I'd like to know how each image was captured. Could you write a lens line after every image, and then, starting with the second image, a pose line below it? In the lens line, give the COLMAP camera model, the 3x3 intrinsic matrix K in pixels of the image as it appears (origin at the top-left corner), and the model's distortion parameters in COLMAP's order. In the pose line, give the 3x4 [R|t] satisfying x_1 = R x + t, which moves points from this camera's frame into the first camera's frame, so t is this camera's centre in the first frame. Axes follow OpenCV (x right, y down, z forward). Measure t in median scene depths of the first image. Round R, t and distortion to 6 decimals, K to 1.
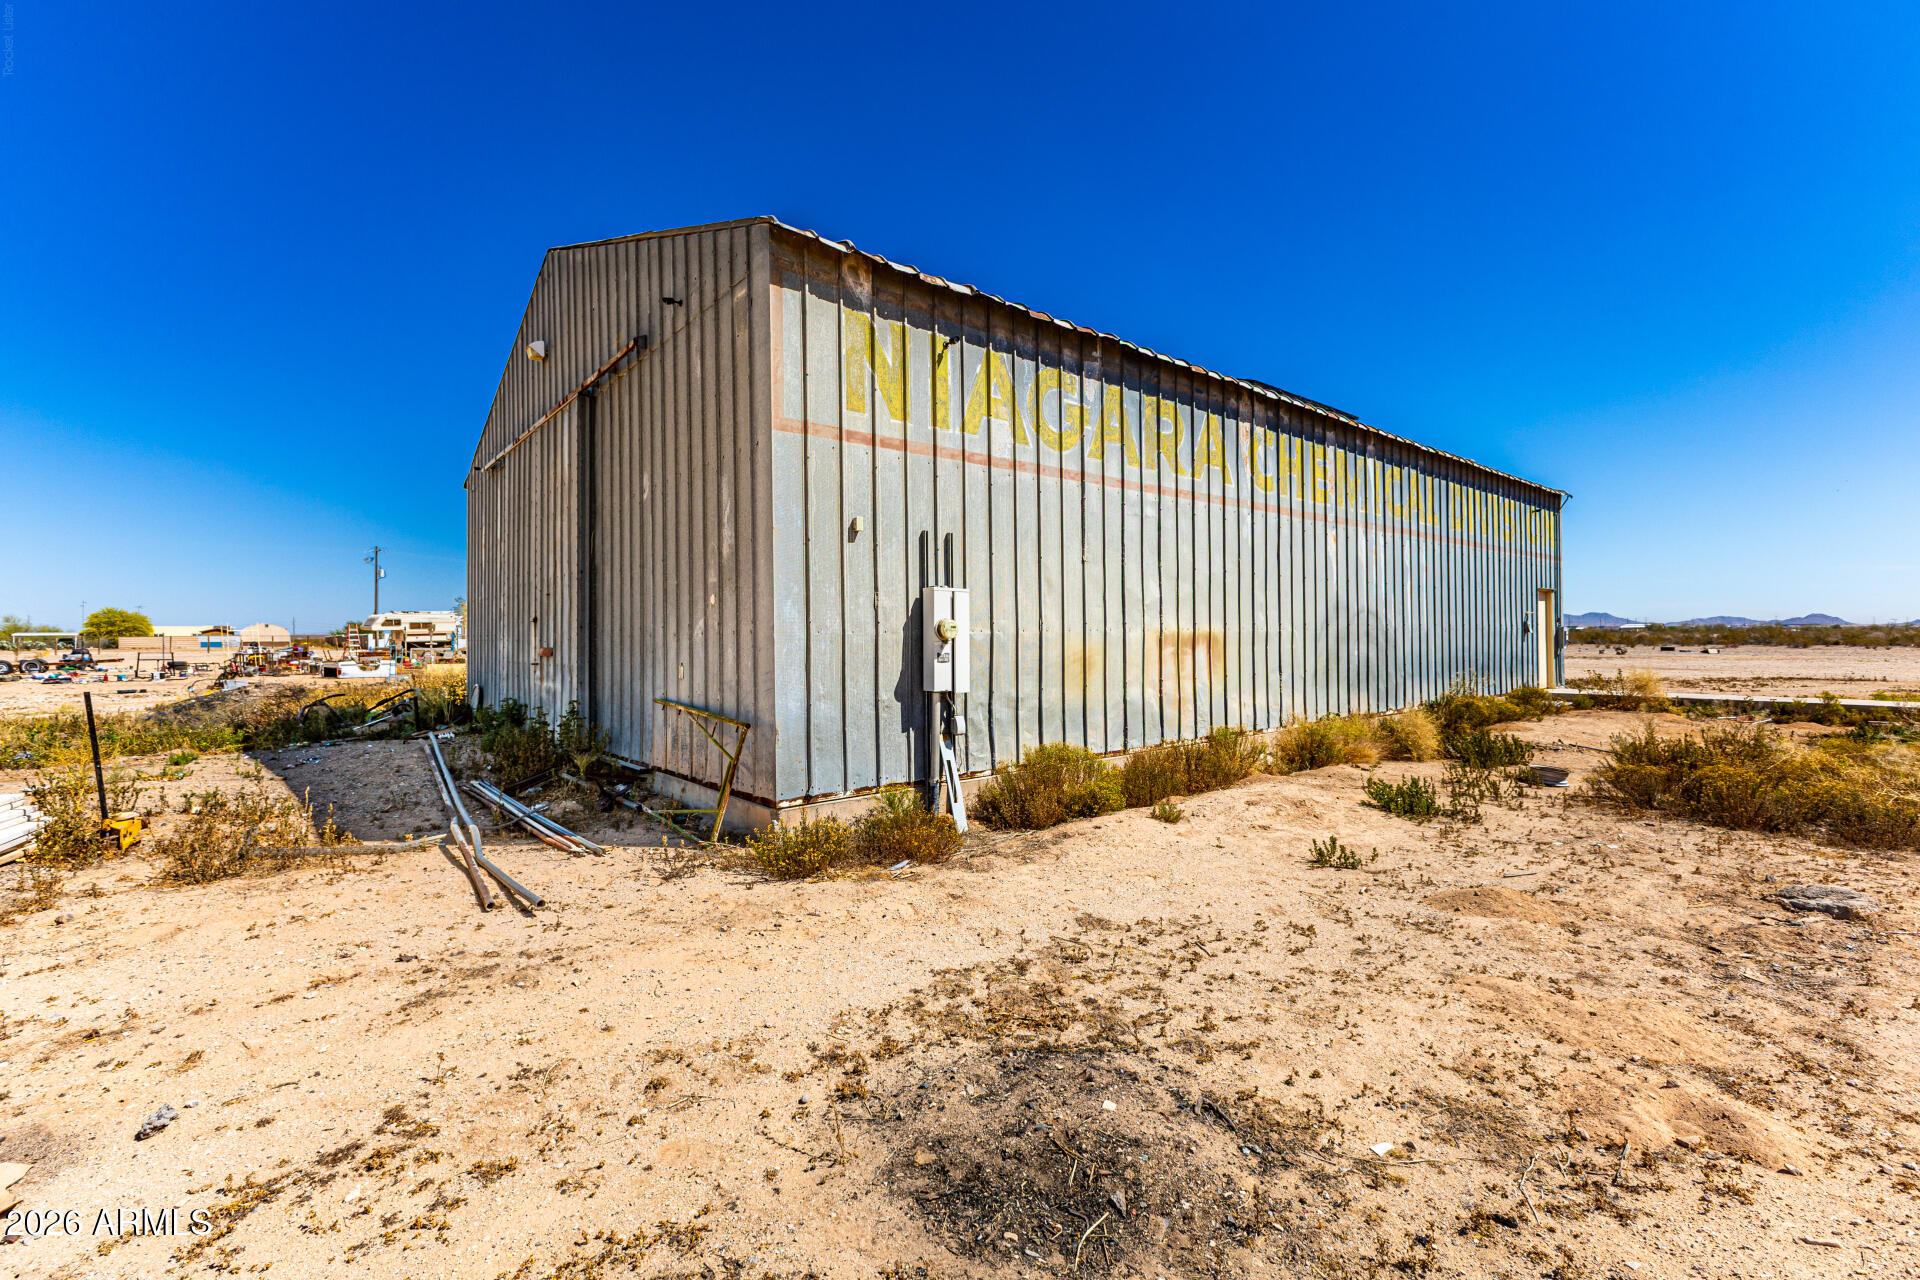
lens RADIAL K [[837.9, 0, 960.0], [0, 837.9, 640.0], [0, 0, 1]] dist [0.002222, 0.000208]
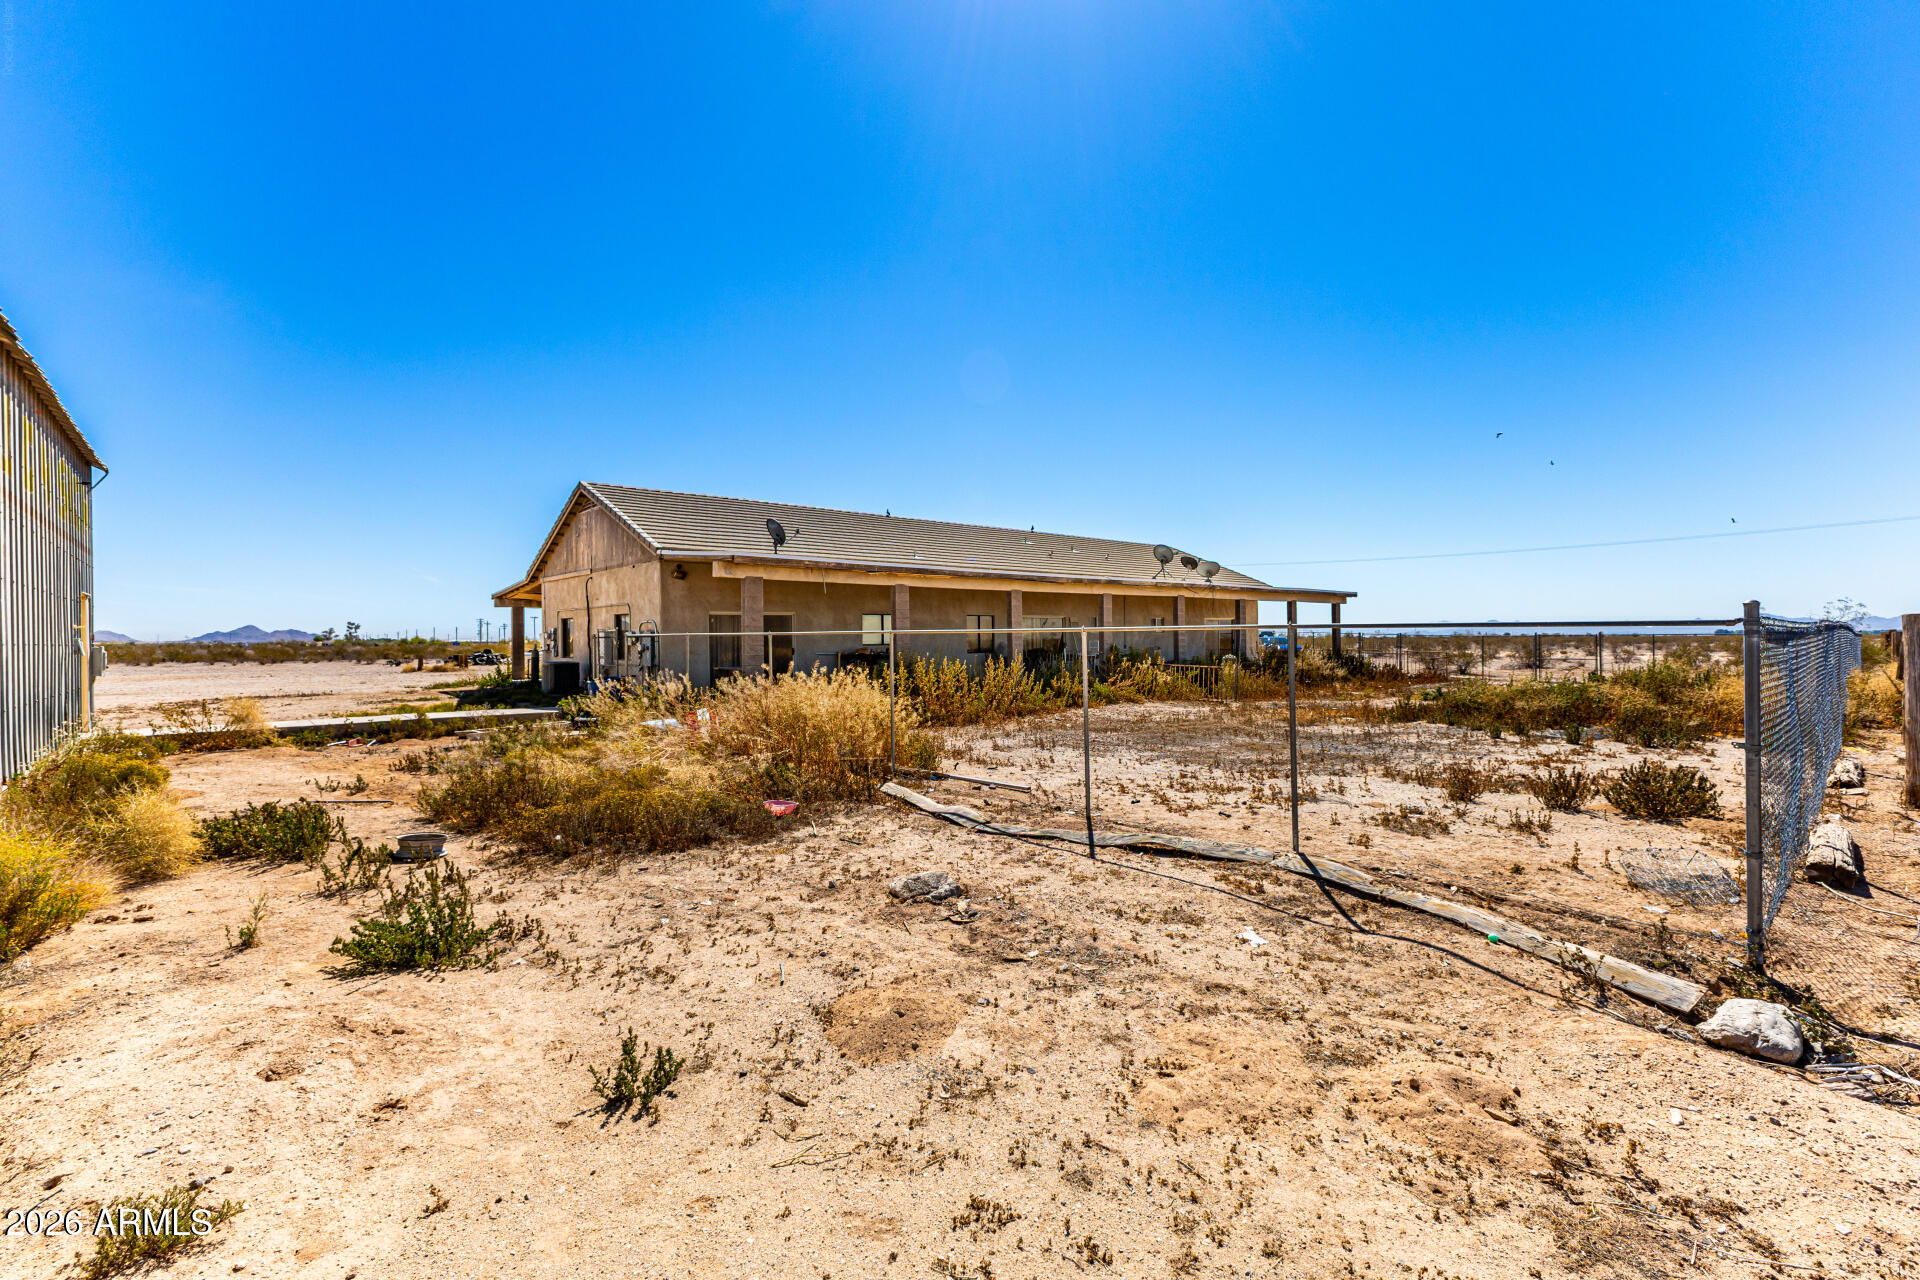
lens RADIAL K [[837.9, 0, 960.0], [0, 837.9, 640.0], [0, 0, 1]] dist [0.002222, 0.000208]
pose [[-0.050195, 0.016373, 0.998605, -0.128955], [0.003853, 0.999861, -0.016200, -0.007330], [-0.998732, 0.003035, -0.050251, 1.115495]]
